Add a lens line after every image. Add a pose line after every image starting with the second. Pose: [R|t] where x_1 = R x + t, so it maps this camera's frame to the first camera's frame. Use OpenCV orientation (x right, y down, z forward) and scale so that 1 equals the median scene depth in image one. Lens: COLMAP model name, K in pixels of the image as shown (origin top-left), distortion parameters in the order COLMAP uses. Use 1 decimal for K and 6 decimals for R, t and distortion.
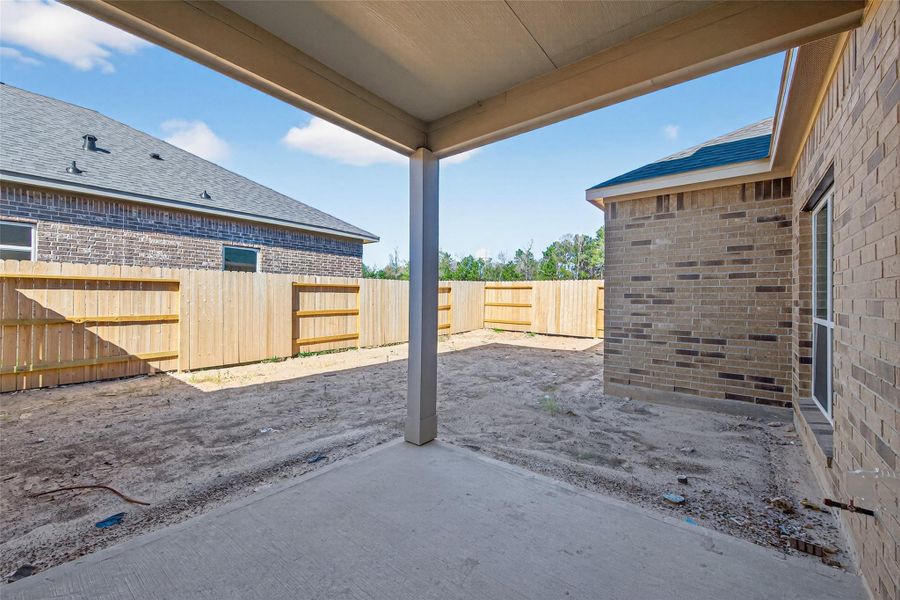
lens RADIAL K [[368.2, 0, 427.7], [0, 368.2, 299.4], [0, 0, 1]] dist [-0.000851, -0.000083]
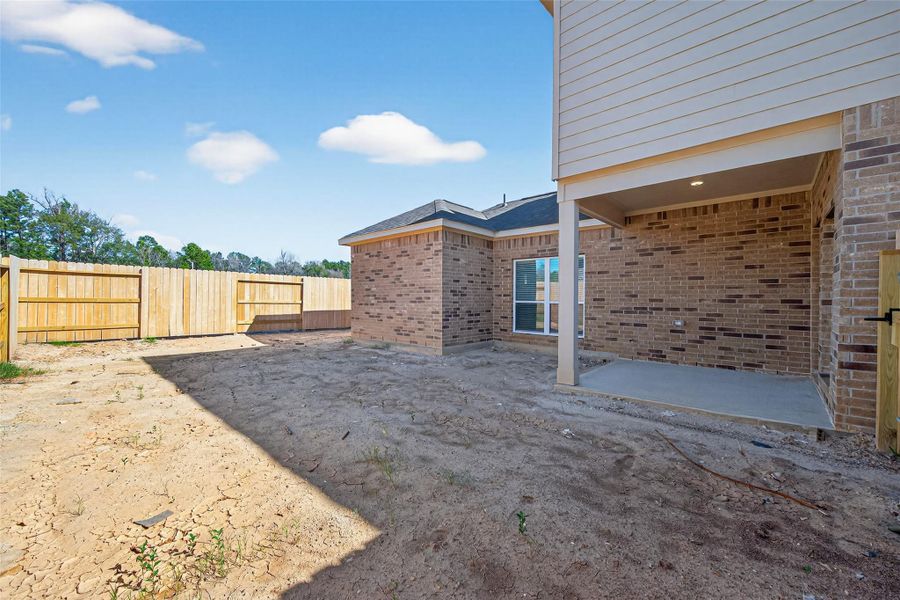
lens RADIAL K [[352.5, 0, 450.0], [0, 352.5, 300.0], [0, 0, 1]] dist [0.001862, -0.002479]
pose [[0.029708, -0.014245, 0.999457, -1.032112], [-0.004209, 0.999888, 0.014376, 0.006881], [-0.999550, -0.004634, 0.029644, 0.990910]]
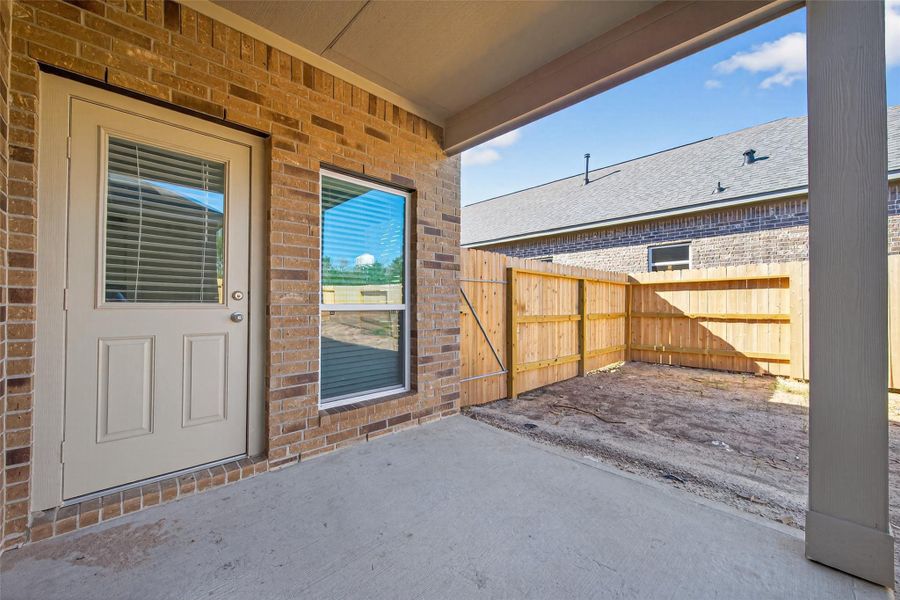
lens RADIAL K [[352.5, 0, 450.0], [0, 352.5, 300.0], [0, 0, 1]] dist [0.001862, -0.002479]
pose [[-0.104309, -0.019181, -0.994360, 0.341077], [0.000108, 0.999814, -0.019297, 0.030912], [0.994545, -0.002121, -0.104288, 0.364851]]
